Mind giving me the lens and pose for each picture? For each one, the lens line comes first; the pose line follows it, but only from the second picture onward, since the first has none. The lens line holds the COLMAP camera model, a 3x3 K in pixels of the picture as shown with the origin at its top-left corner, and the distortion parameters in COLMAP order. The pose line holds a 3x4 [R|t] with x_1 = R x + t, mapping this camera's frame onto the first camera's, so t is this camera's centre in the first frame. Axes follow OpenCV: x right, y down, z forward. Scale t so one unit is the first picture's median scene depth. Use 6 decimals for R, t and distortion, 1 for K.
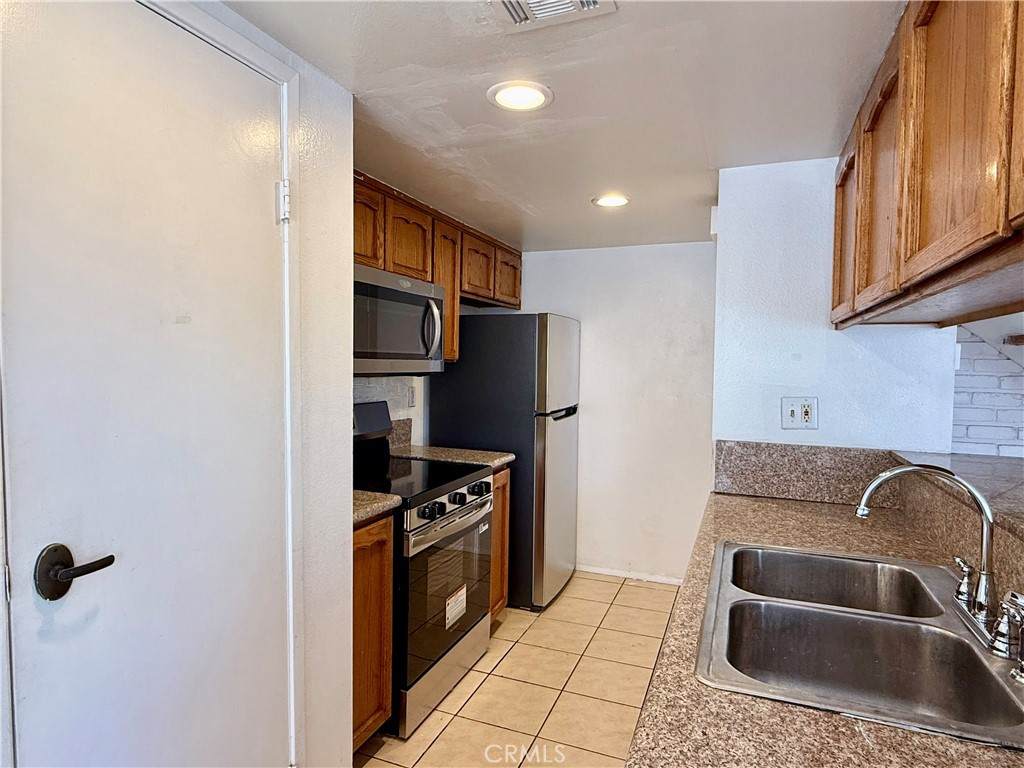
lens RADIAL K [[598.0, 0, 511.4], [0, 598.0, 379.9], [0, 0, 1]] dist [-0.002715, 0.002854]
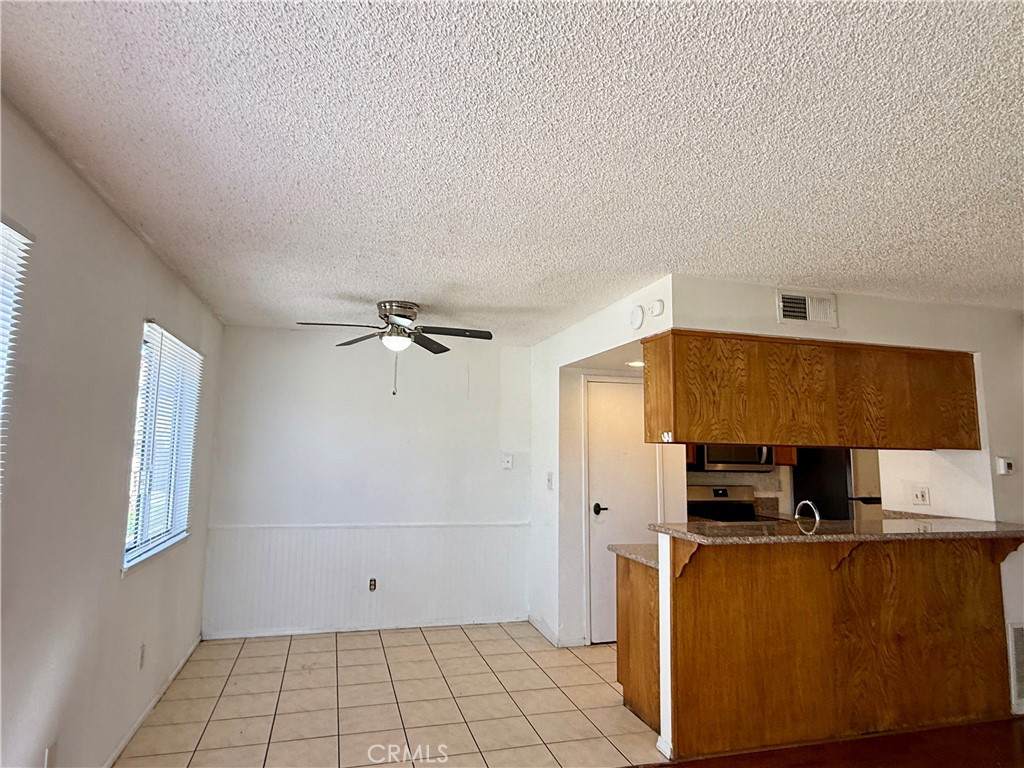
lens RADIAL K [[598.0, 0, 504.3], [0, 598.0, 379.7], [0, 0, 1]] dist [-0.002715, 0.002854]
pose [[0.604572, -0.102333, -0.789950, 0.880280], [-0.033194, 0.987615, -0.153343, 0.019437], [0.795859, 0.118929, 0.593687, -0.841526]]
